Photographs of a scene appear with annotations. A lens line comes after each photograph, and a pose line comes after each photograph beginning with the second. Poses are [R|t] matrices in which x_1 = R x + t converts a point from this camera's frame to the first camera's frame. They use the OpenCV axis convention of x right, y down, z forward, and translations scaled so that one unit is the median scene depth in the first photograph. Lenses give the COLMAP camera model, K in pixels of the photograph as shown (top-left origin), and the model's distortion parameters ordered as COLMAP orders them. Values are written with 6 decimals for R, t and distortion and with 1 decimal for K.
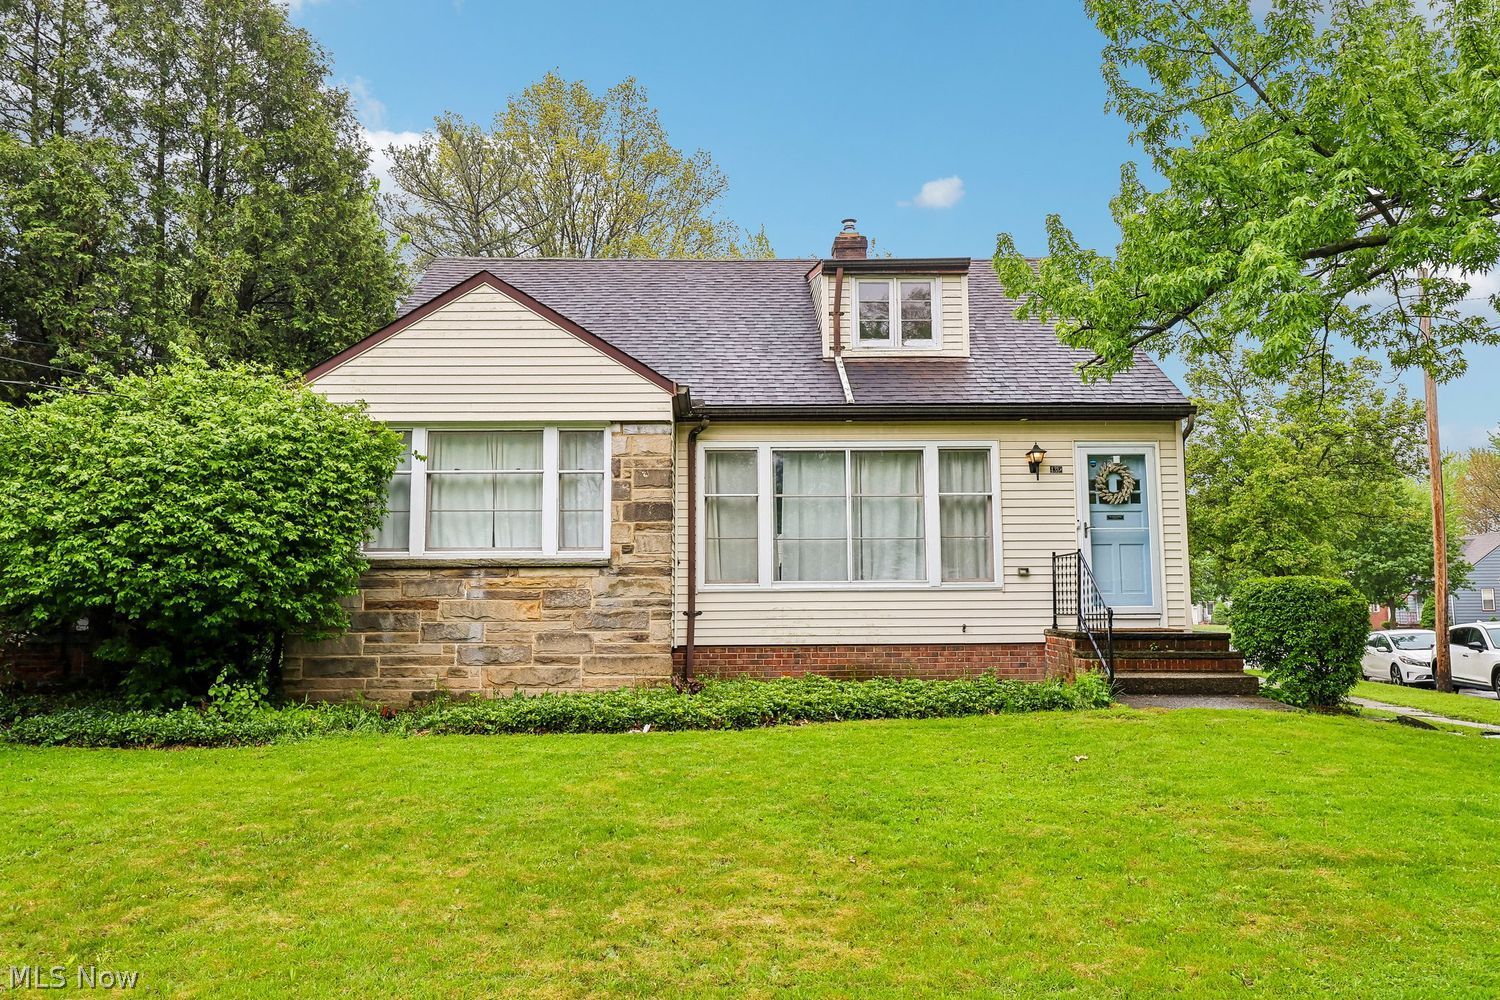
lens RADIAL K [[1052.2, 0, 750.0], [0, 1052.2, 500.0], [0, 0, 1]] dist [-0.002135, -0.001413]
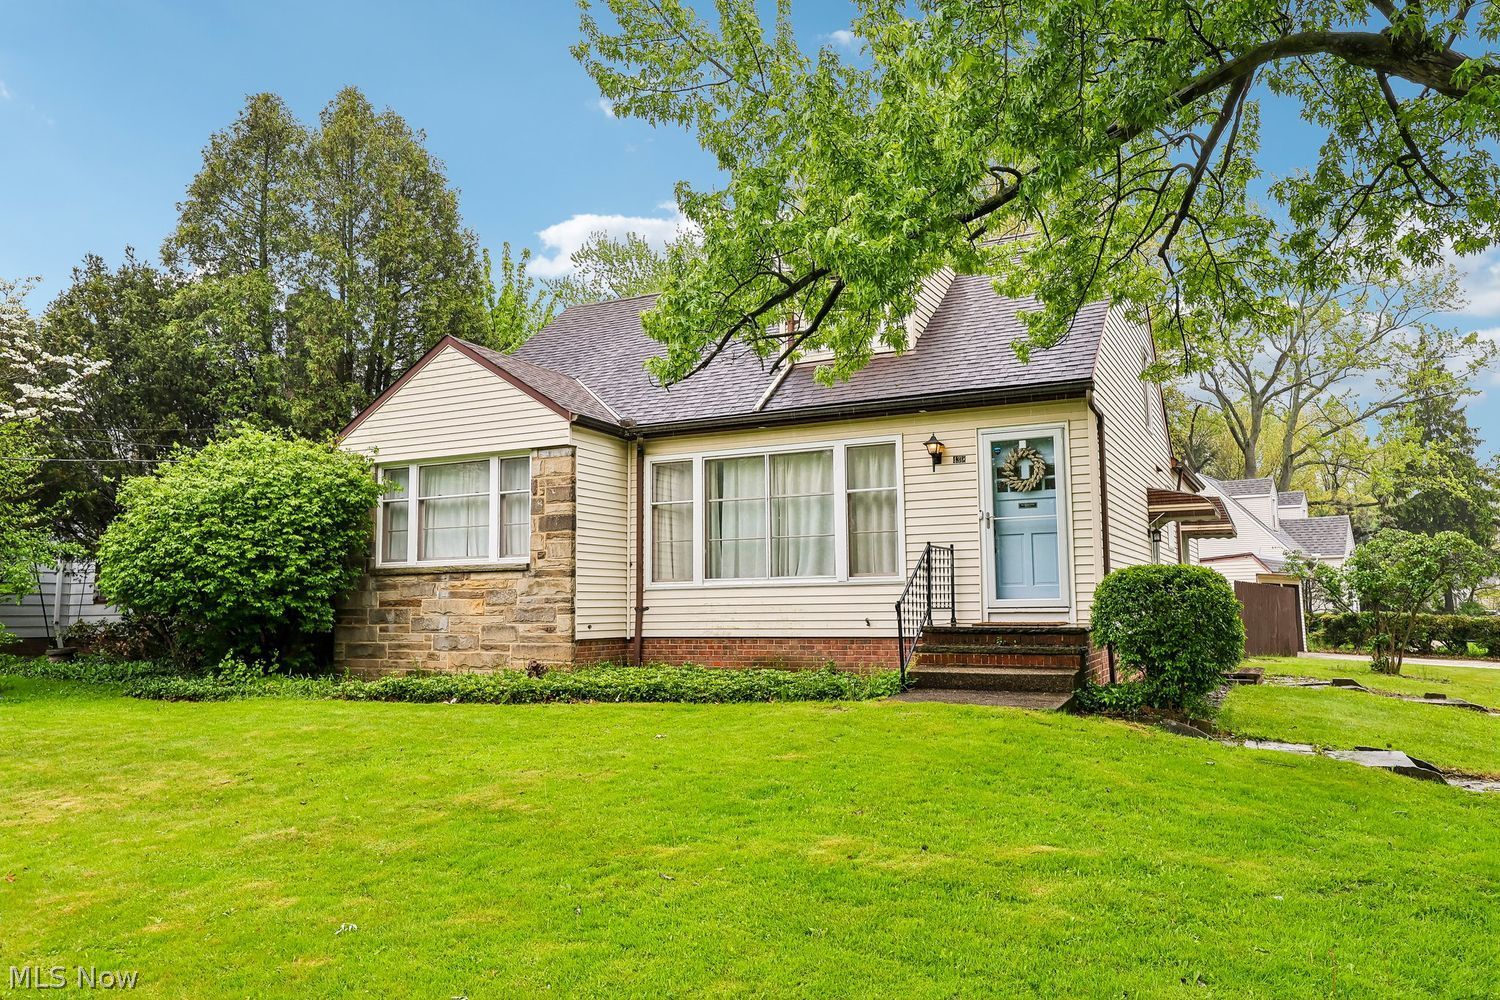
lens RADIAL K [[1097.8, 0, 750.0], [0, 1097.8, 500.0], [0, 0, 1]] dist [0.002032, 0.001567]
pose [[0.882783, -0.050866, -0.467020, 0.664934], [0.054290, 0.998506, -0.006133, 0.004807], [0.466634, -0.019940, 0.884225, 0.012208]]
